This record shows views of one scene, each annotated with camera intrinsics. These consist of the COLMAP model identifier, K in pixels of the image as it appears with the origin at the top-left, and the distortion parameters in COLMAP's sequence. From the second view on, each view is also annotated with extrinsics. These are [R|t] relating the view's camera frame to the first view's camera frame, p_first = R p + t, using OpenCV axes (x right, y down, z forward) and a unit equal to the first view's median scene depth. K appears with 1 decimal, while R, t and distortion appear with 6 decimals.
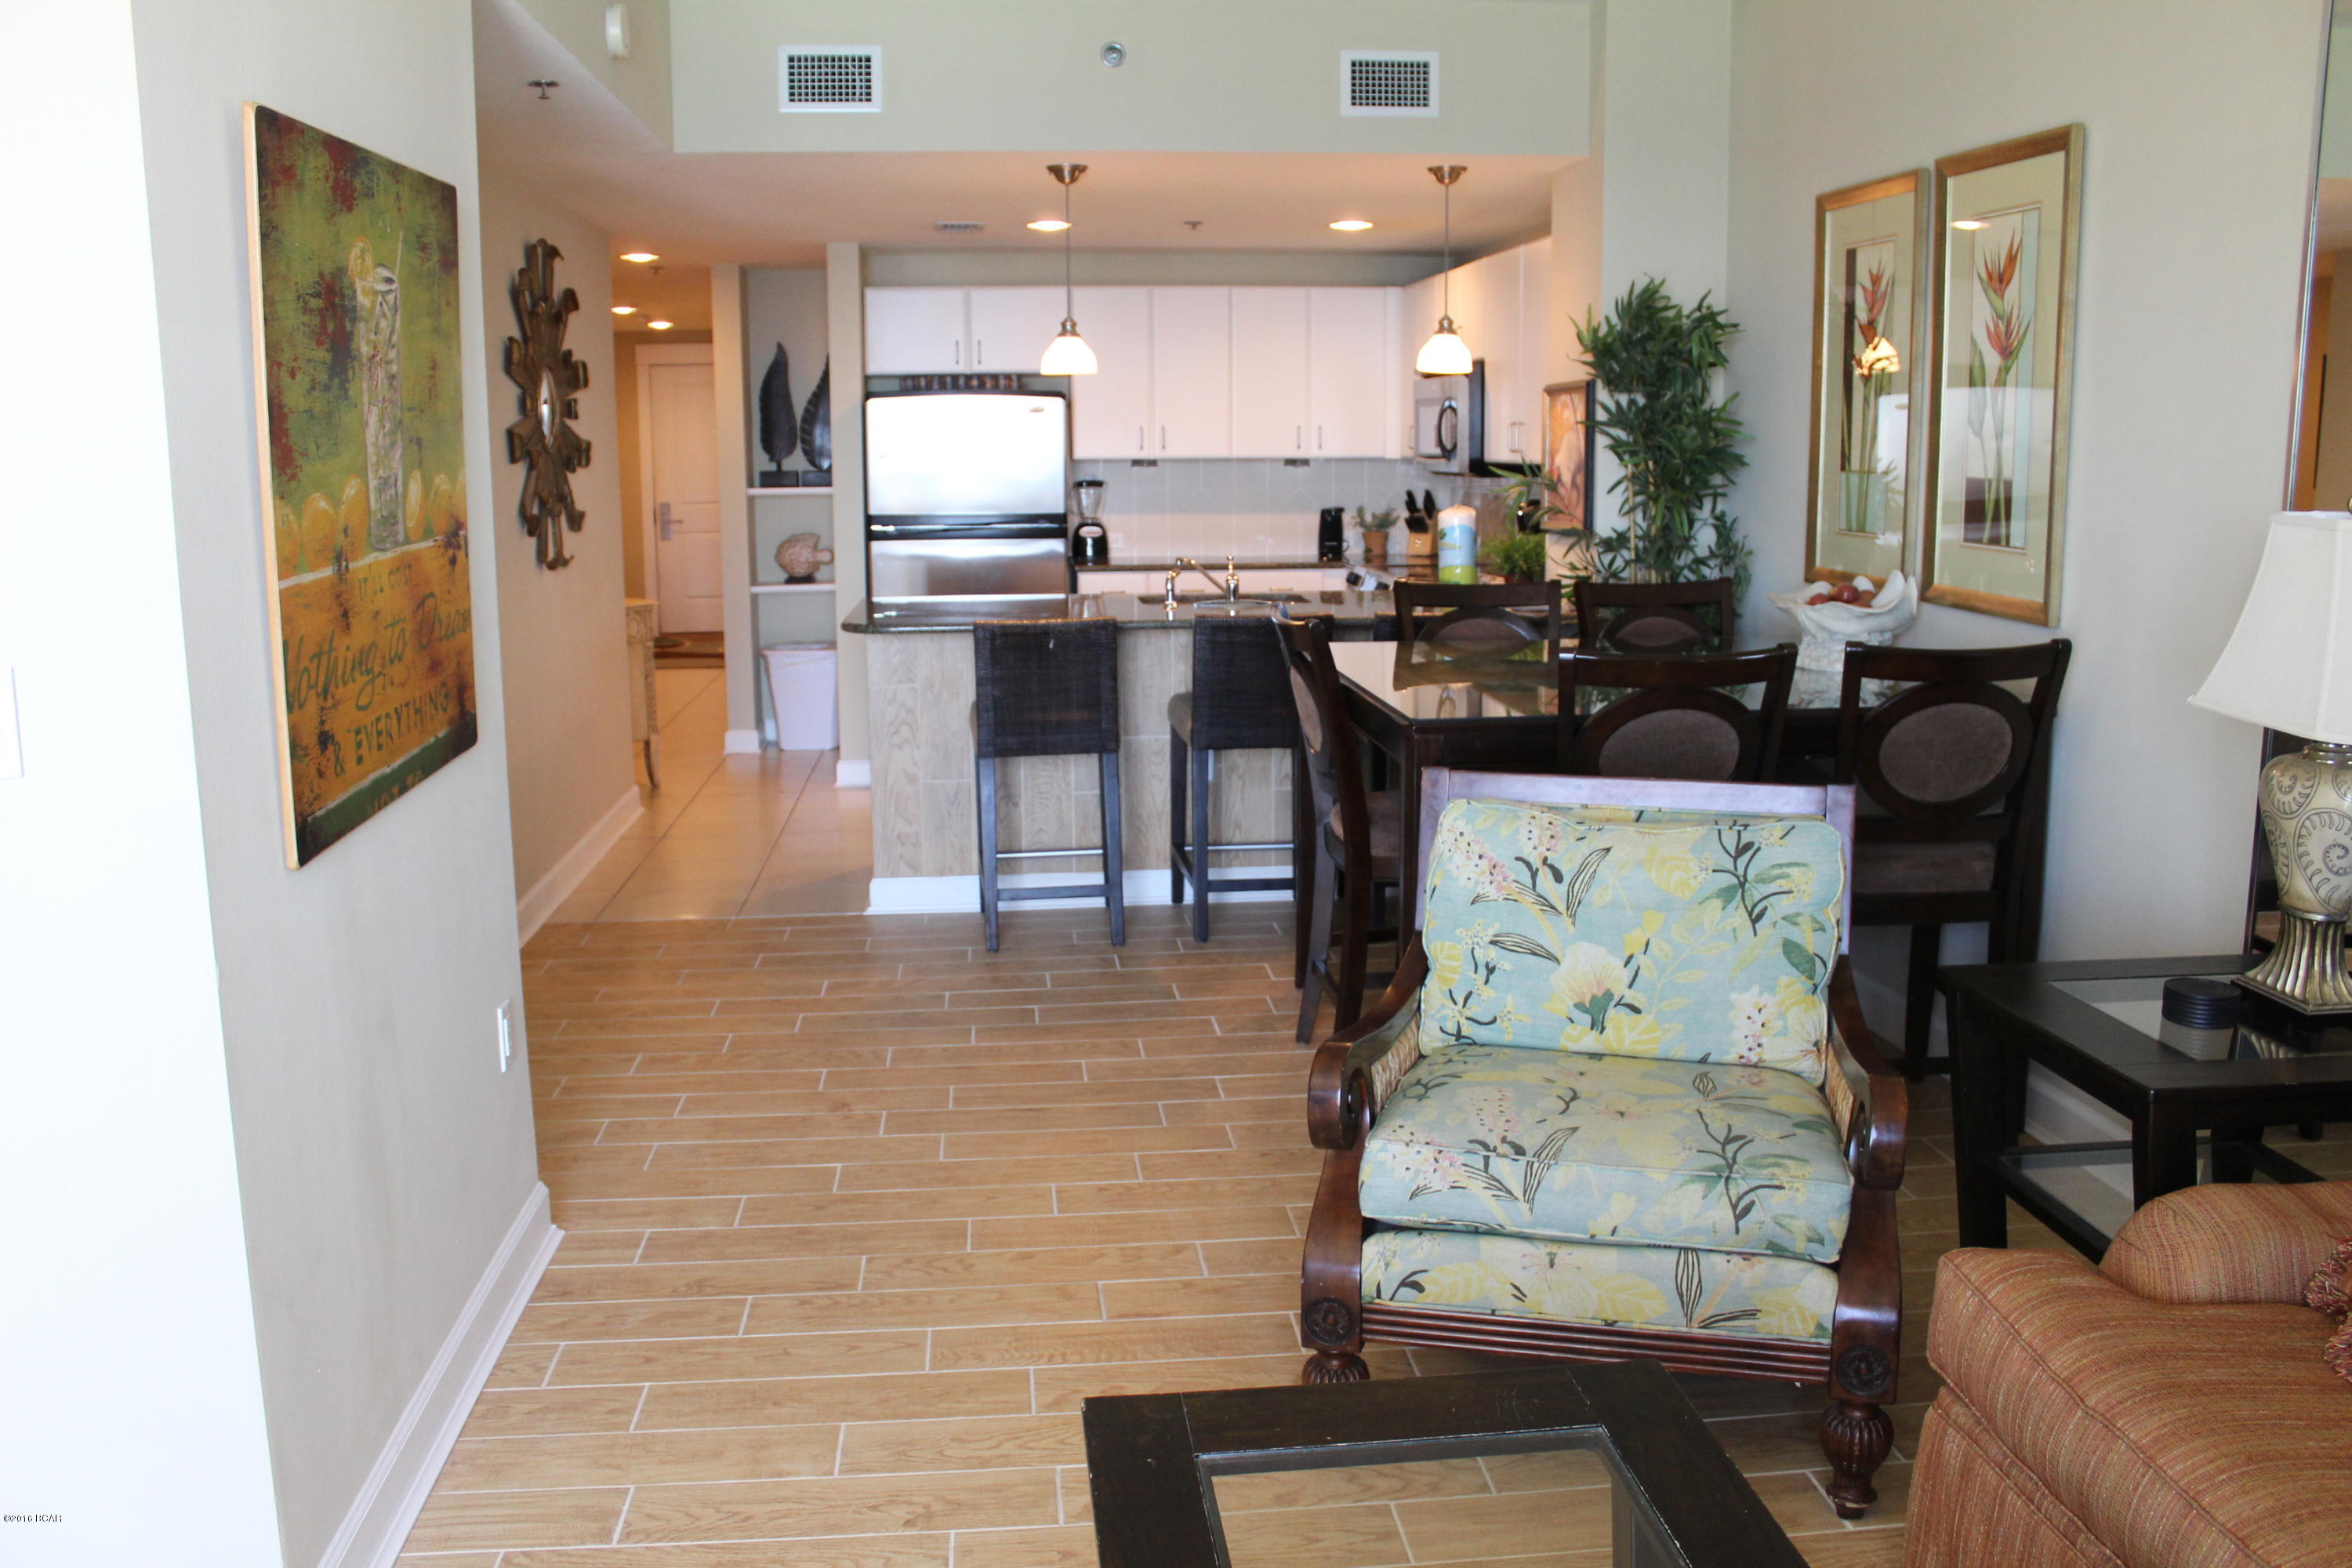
lens RADIAL K [[1972.3, 0, 1176.0], [0, 1972.3, 784.0], [0, 0, 1]] dist [-0.167502, 0.159786]
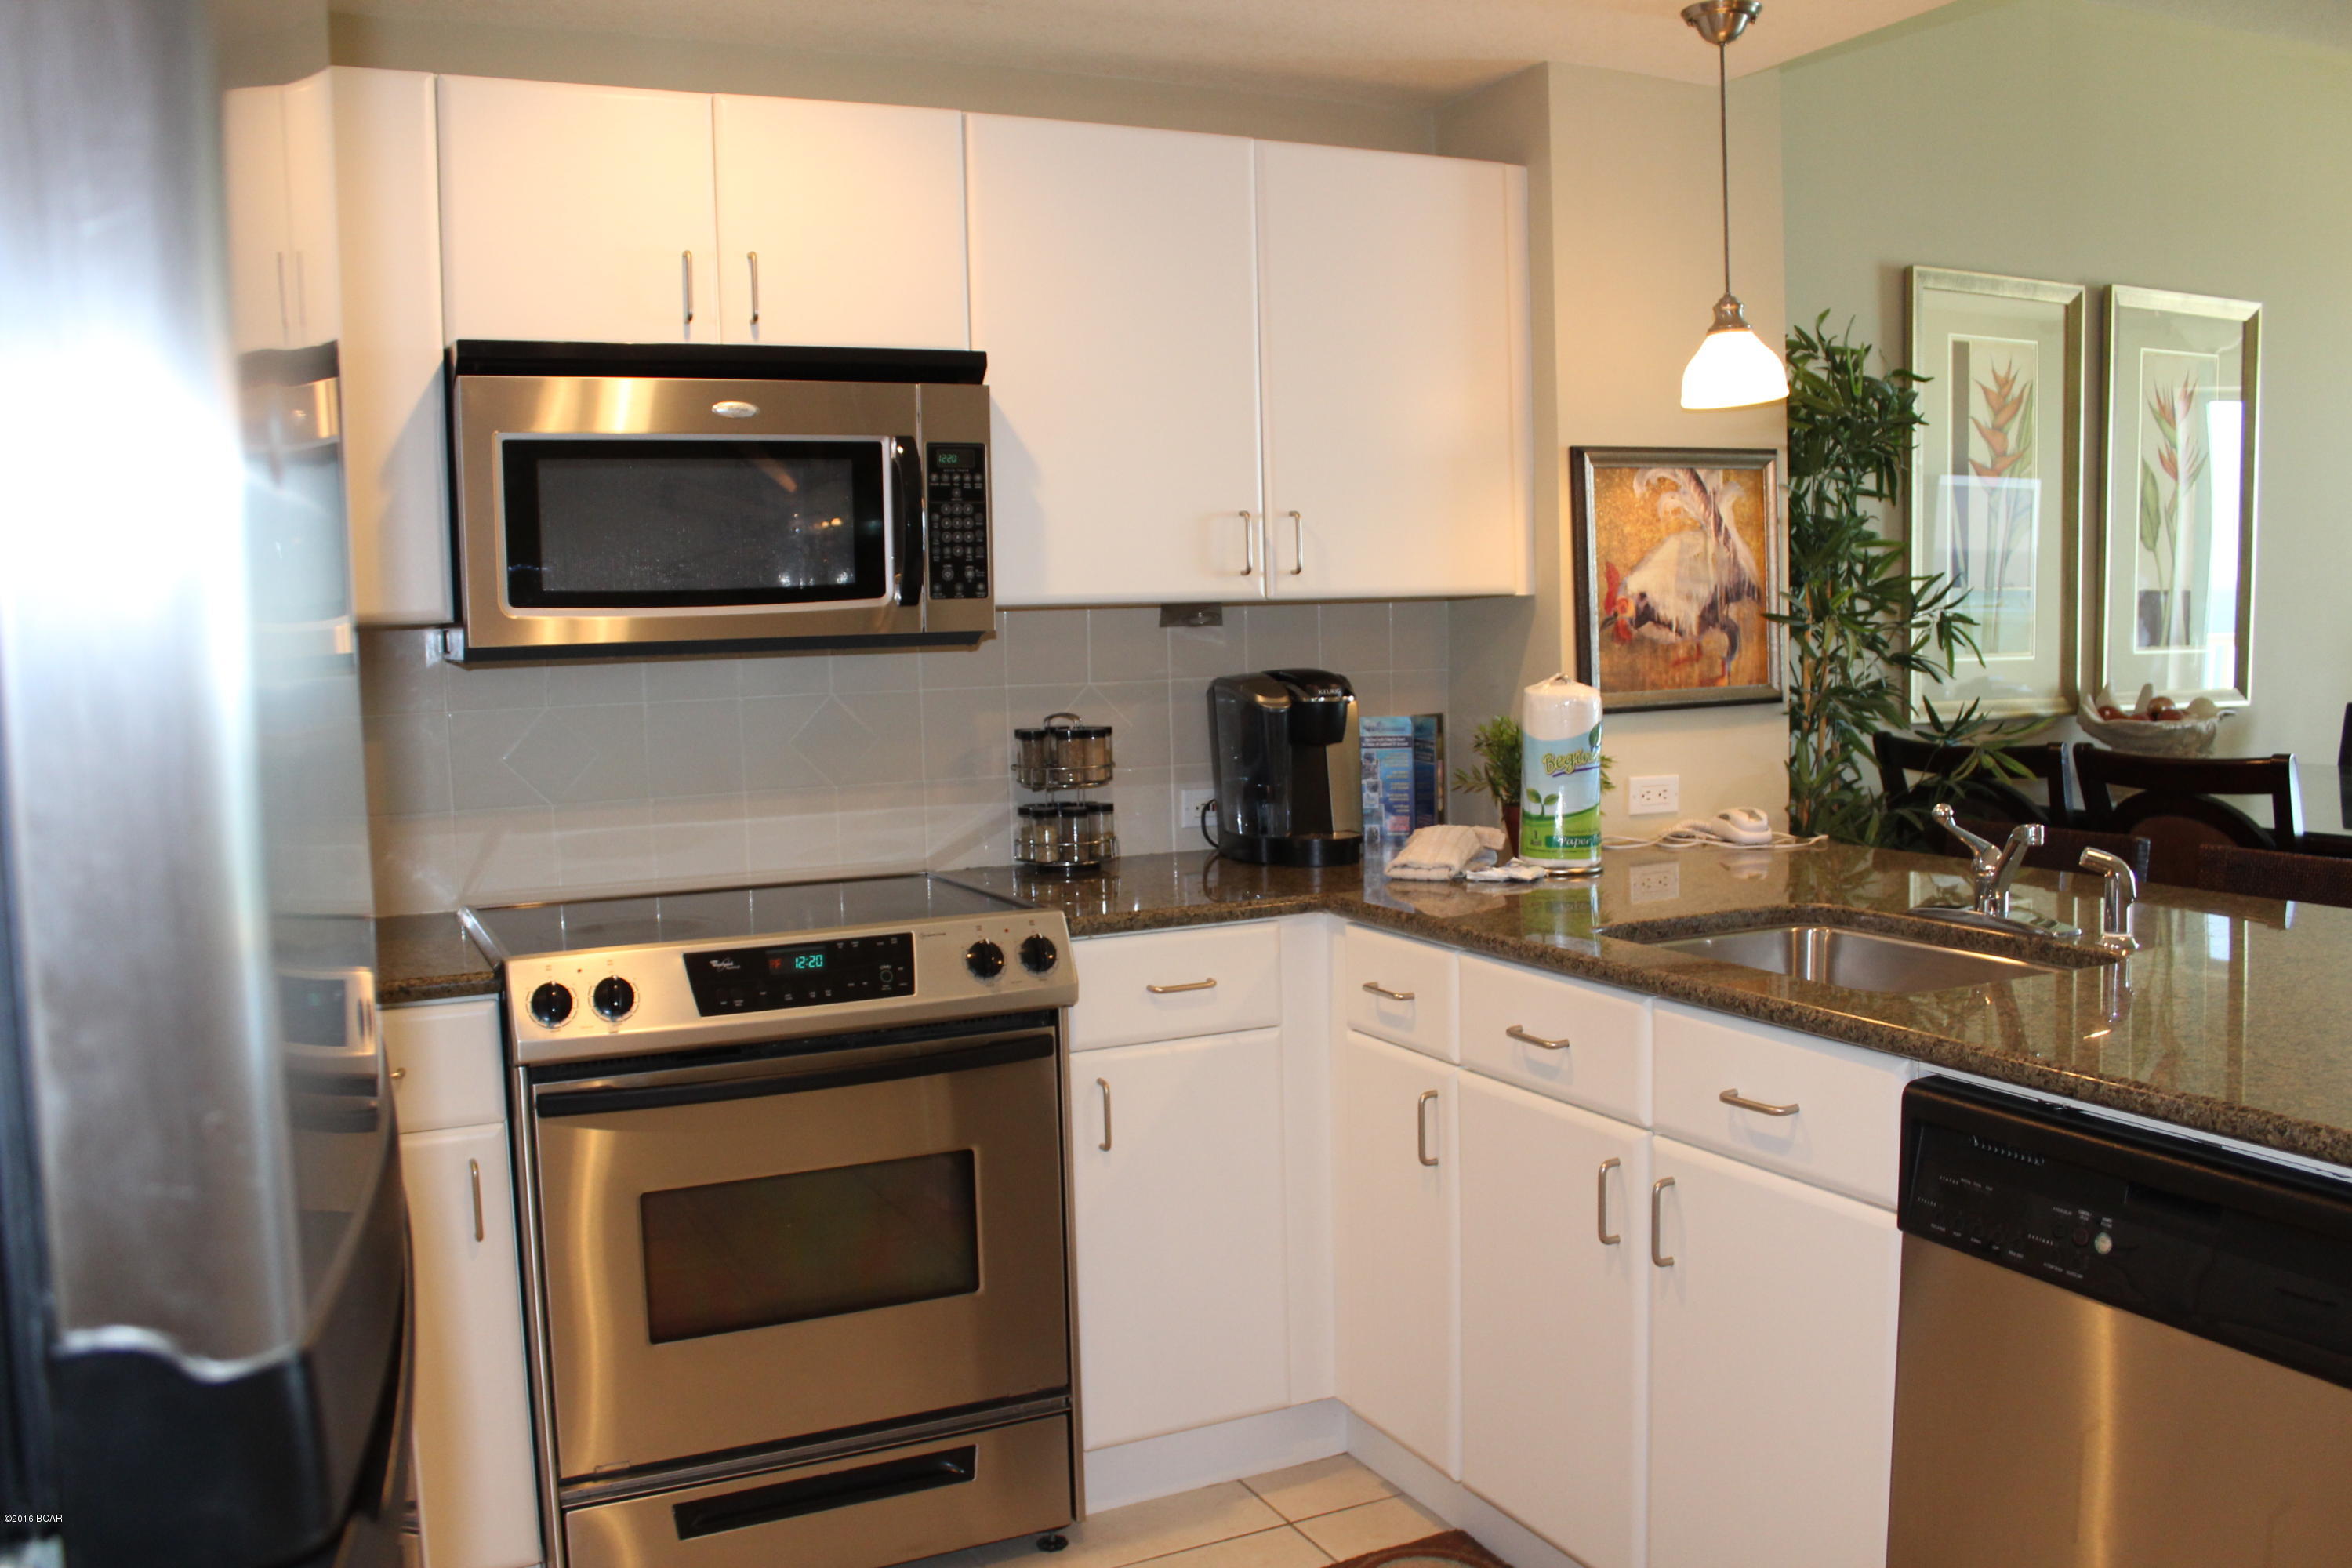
lens RADIAL K [[1972.3, 0, 1176.0], [0, 1972.3, 784.0], [0, 0, 1]] dist [-0.167502, 0.159786]
pose [[-0.344498, -0.061268, 0.936785, -0.373292], [0.187721, 0.973219, 0.132685, -0.268128], [-0.919827, 0.221564, -0.323771, 1.689511]]
